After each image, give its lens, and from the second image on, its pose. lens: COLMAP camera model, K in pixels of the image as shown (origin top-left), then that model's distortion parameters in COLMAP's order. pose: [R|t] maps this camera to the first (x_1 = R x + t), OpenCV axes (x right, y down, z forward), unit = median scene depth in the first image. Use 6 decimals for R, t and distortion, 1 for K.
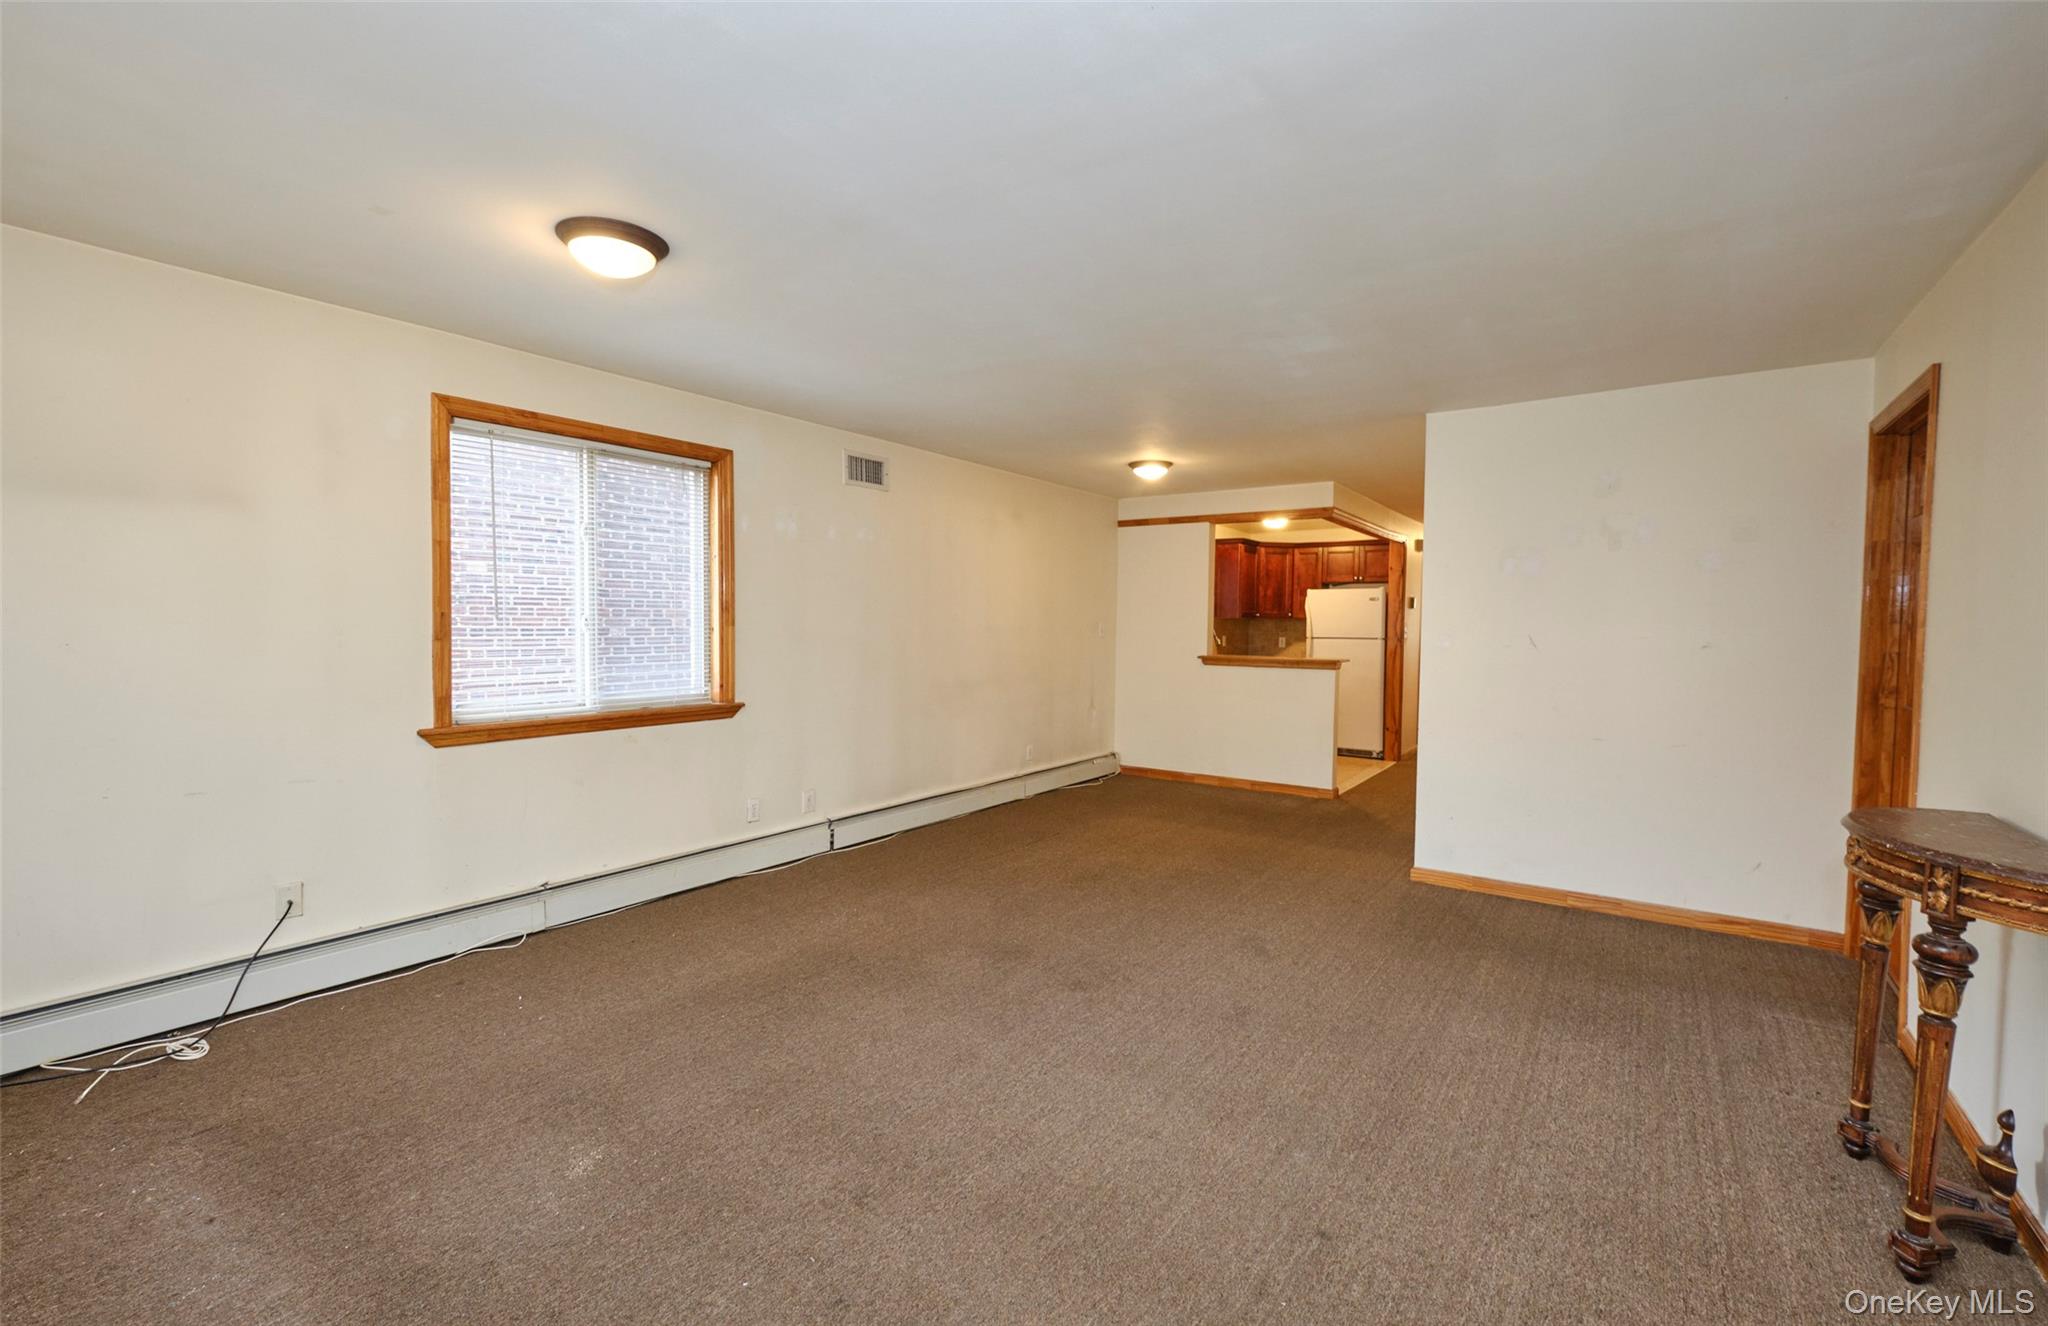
lens RADIAL K [[860.3, 0, 1021.0], [0, 860.3, 654.8], [0, 0, 1]] dist [-0.003990, -0.000510]
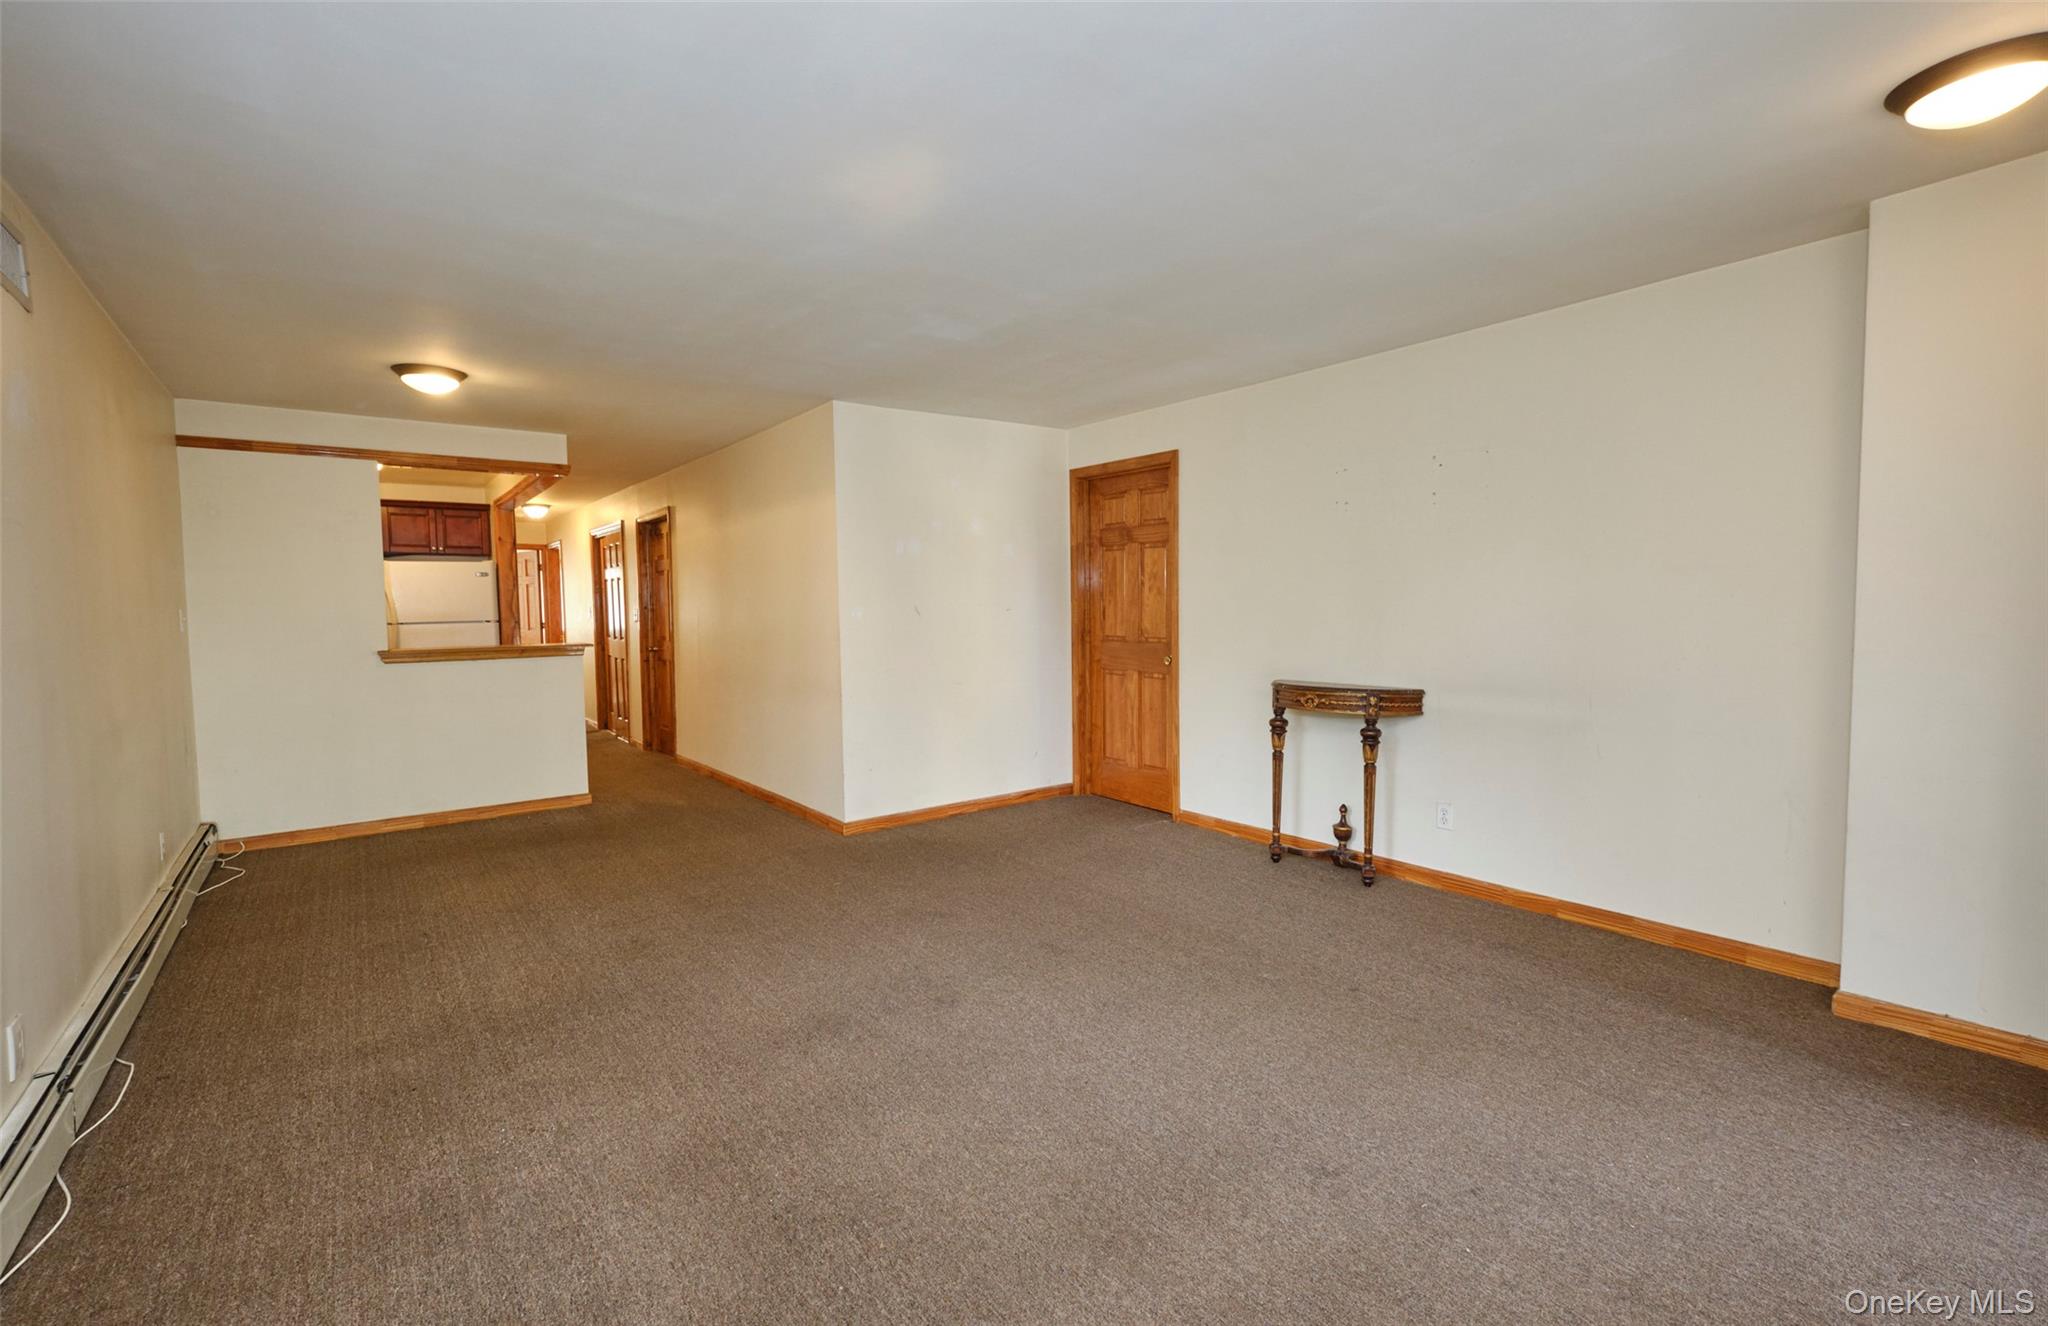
lens RADIAL K [[904.5, 0, 1024.0], [0, 904.5, 663.0], [0, 0, 1]] dist [0.004345, -0.000284]
pose [[0.292212, -0.078203, 0.953151, -0.352674], [0.053940, 0.996412, 0.065216, -0.009686], [-0.954831, 0.032356, 0.295382, 0.288795]]
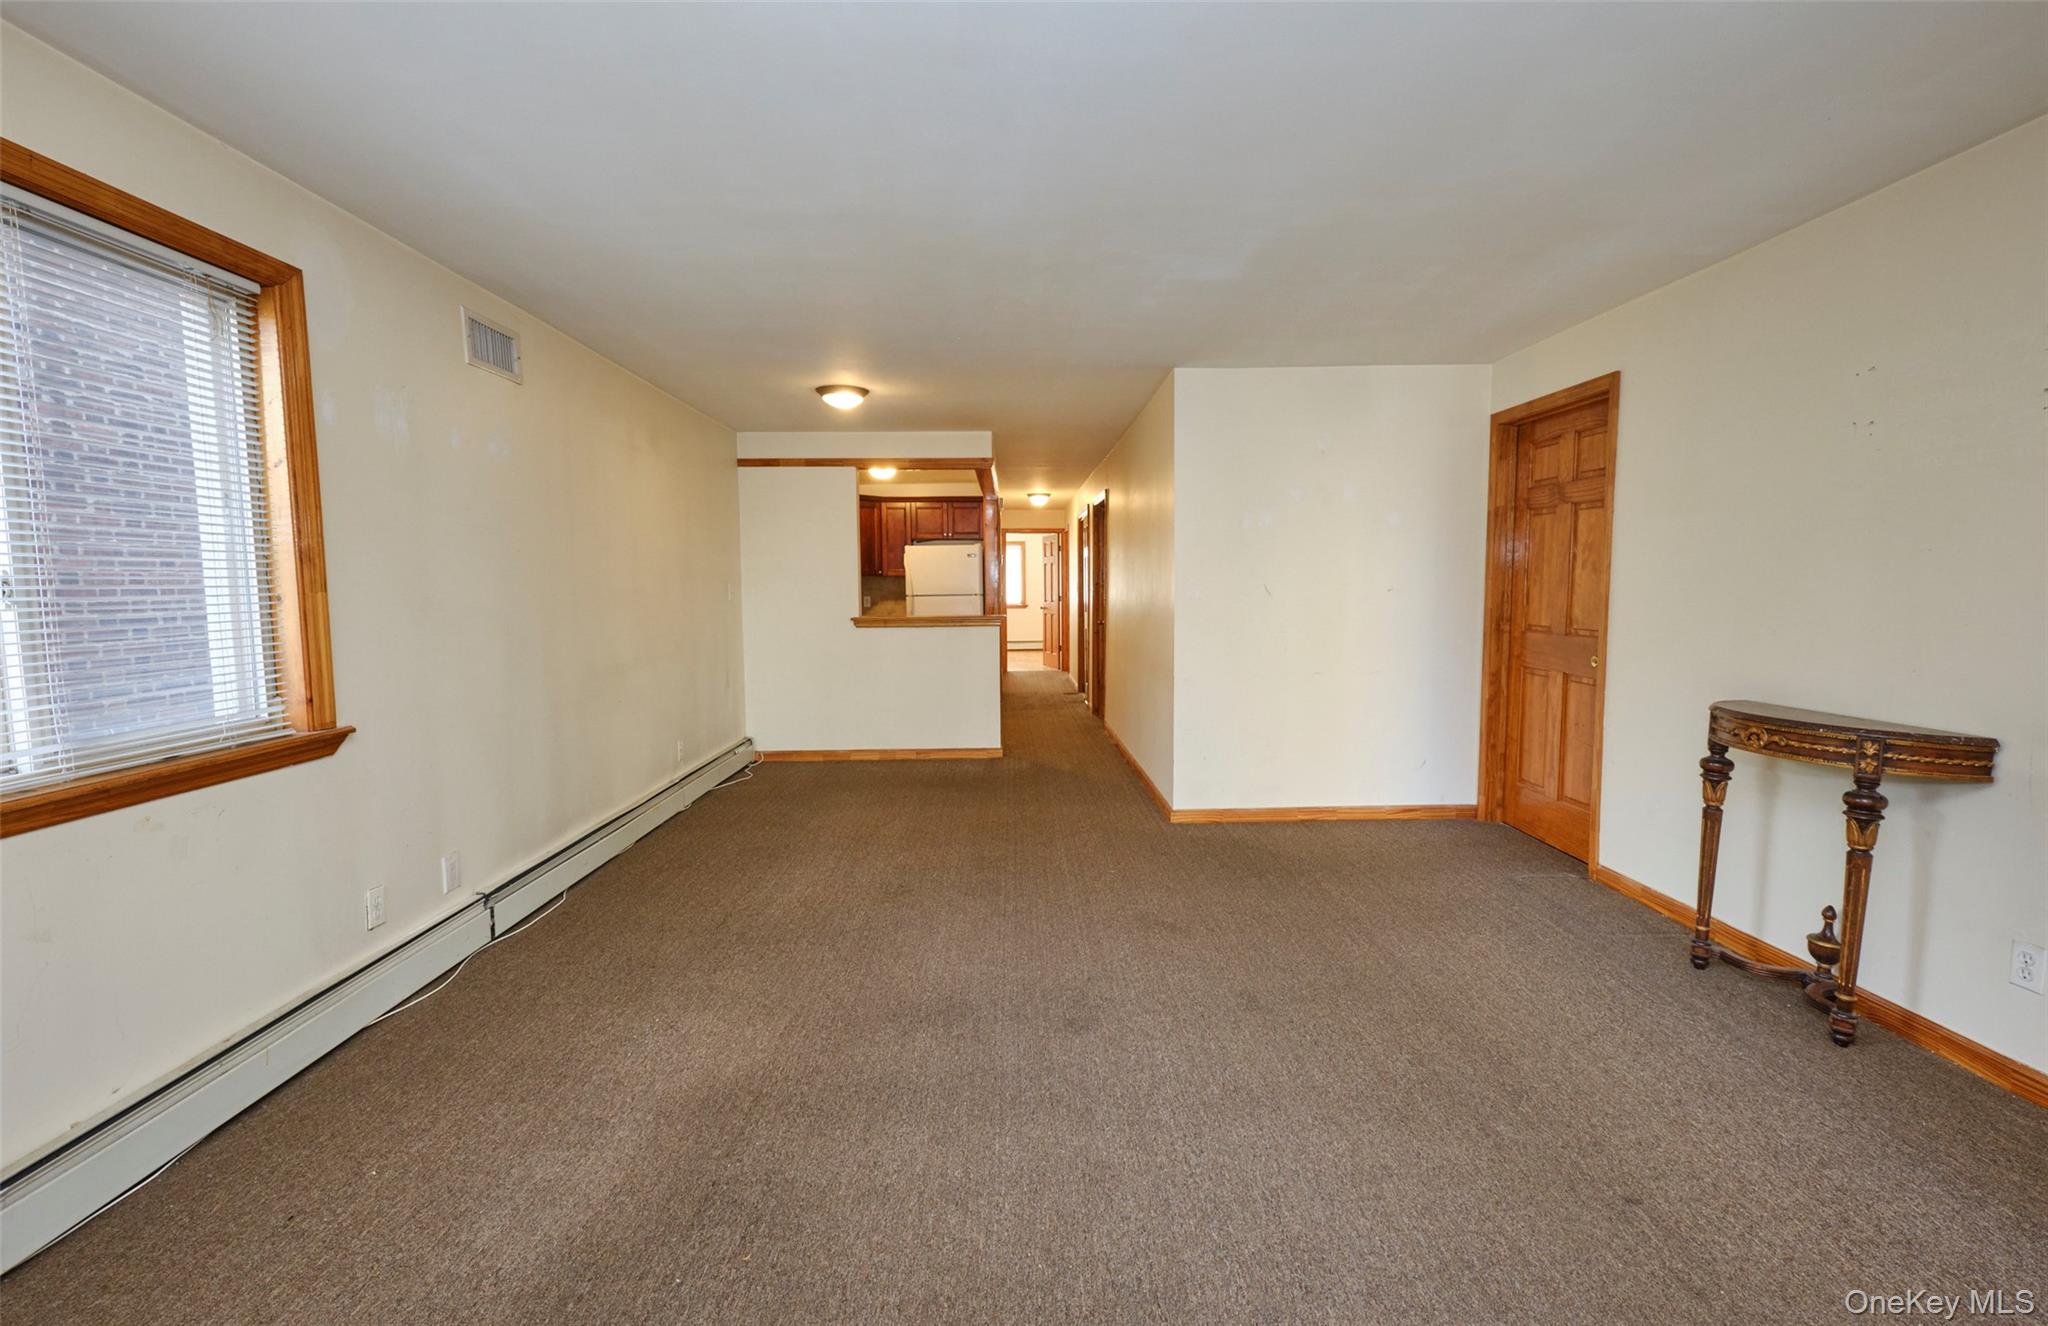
lens RADIAL K [[876.0, 0, 1022.6], [0, 876.0, 656.7], [0, 0, 1]] dist [0.003128, -0.004984]
pose [[0.799463, -0.066552, 0.597017, -0.199769], [0.040036, 0.997537, 0.057587, -0.004030], [-0.599380, -0.022137, 0.800159, 0.173266]]
